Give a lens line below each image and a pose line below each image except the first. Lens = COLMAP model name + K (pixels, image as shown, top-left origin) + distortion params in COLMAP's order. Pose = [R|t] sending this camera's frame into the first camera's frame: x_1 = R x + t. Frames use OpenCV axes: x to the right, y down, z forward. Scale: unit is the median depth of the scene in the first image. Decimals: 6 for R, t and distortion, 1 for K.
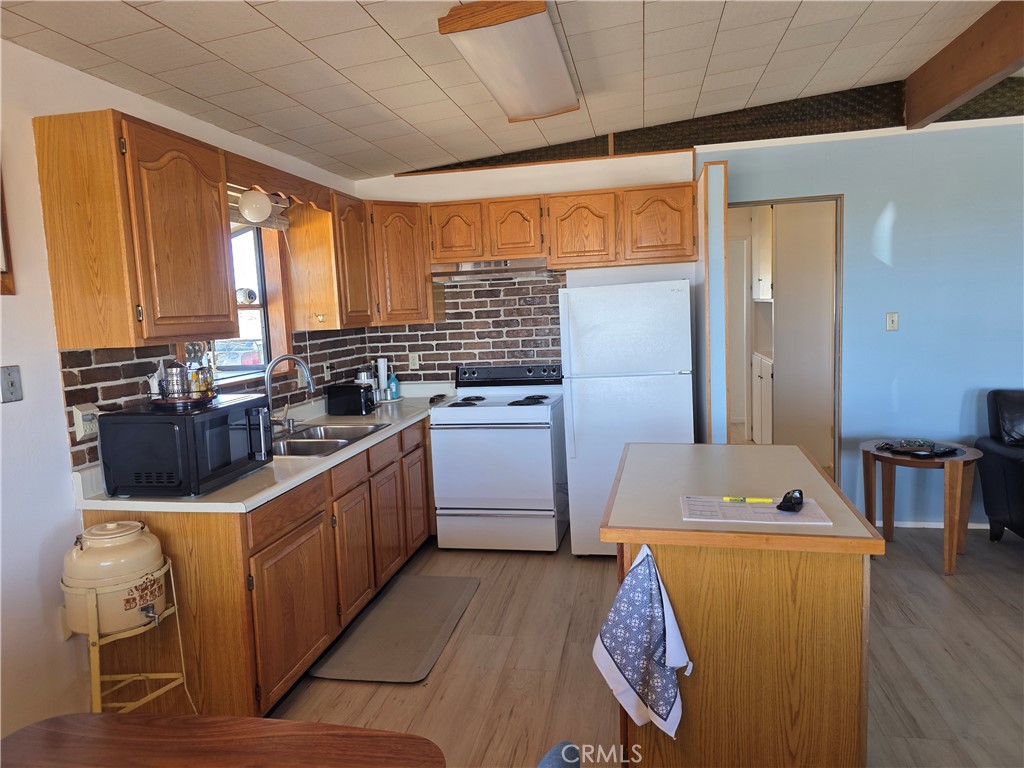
lens RADIAL K [[689.7, 0, 514.1], [0, 689.7, 380.2], [0, 0, 1]] dist [0.037862, -0.043640]
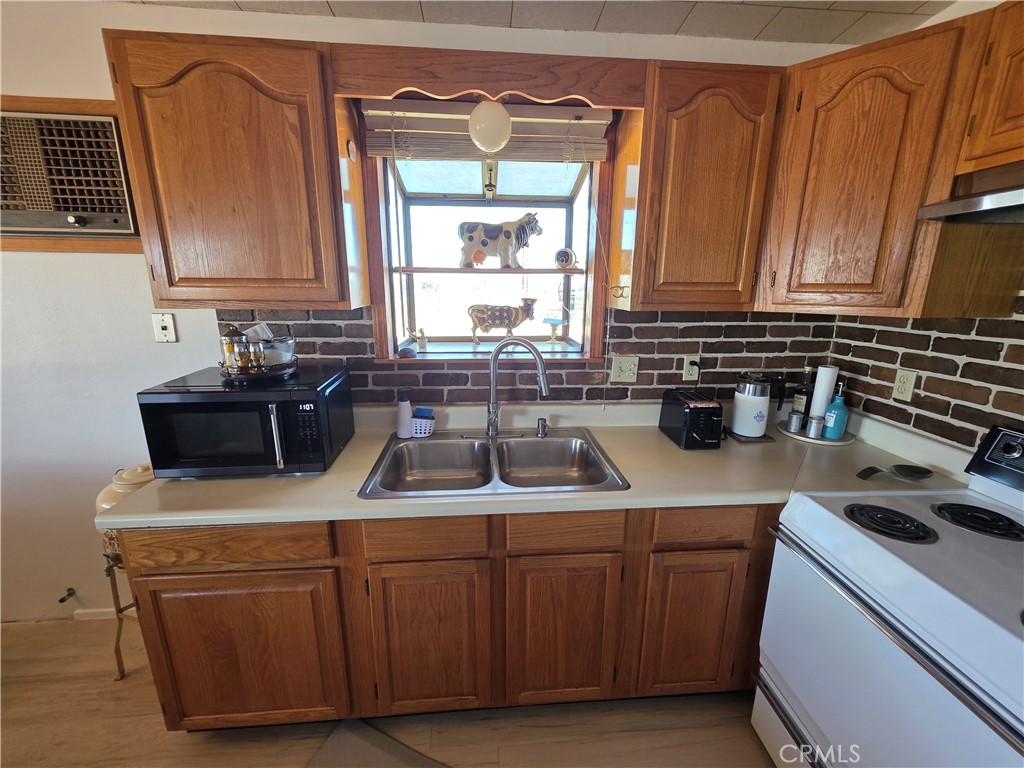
lens RADIAL K [[409.8, 0, 512.3], [0, 409.8, 378.5], [0, 0, 1]] dist [0.002467, -0.000205]
pose [[0.262365, 0.259741, -0.929354, 0.068121], [-0.120753, 0.964359, 0.235435, -0.072408], [0.957384, 0.050453, 0.284378, 0.645027]]
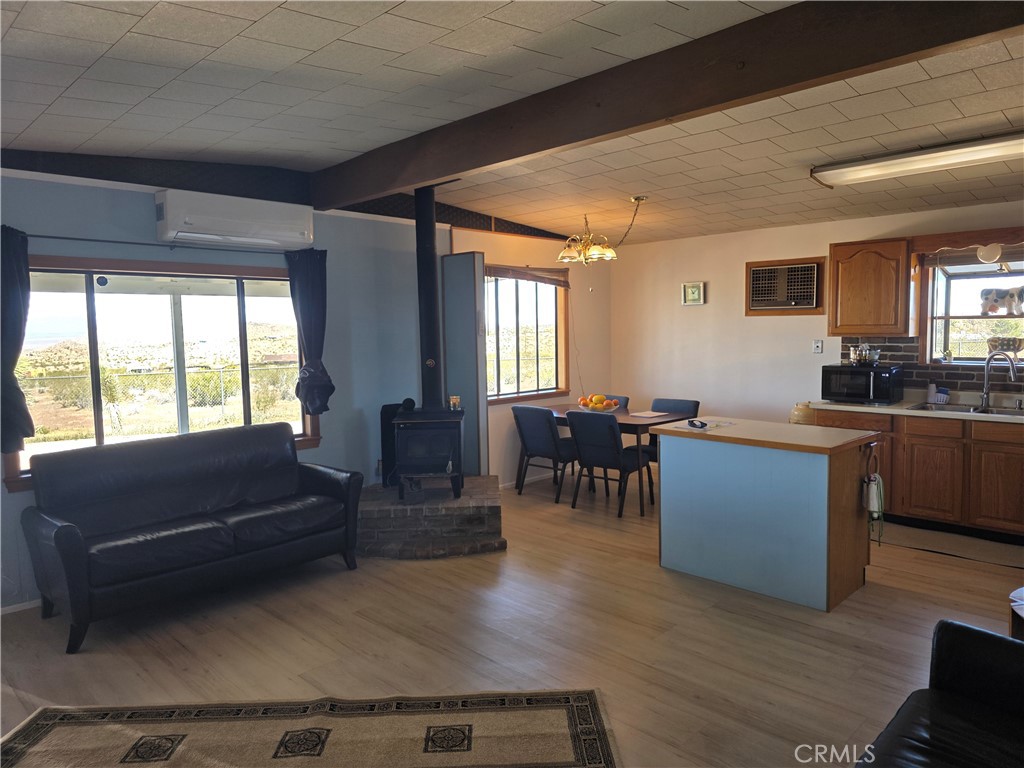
lens RADIAL K [[689.7, 0, 514.1], [0, 689.7, 380.2], [0, 0, 1]] dist [0.037862, -0.043640]
pose [[-0.558927, 0.115997, -0.821064, 1.056588], [-0.050065, 0.983640, 0.173046, -0.131865], [0.827704, 0.137827, -0.543976, 0.708986]]
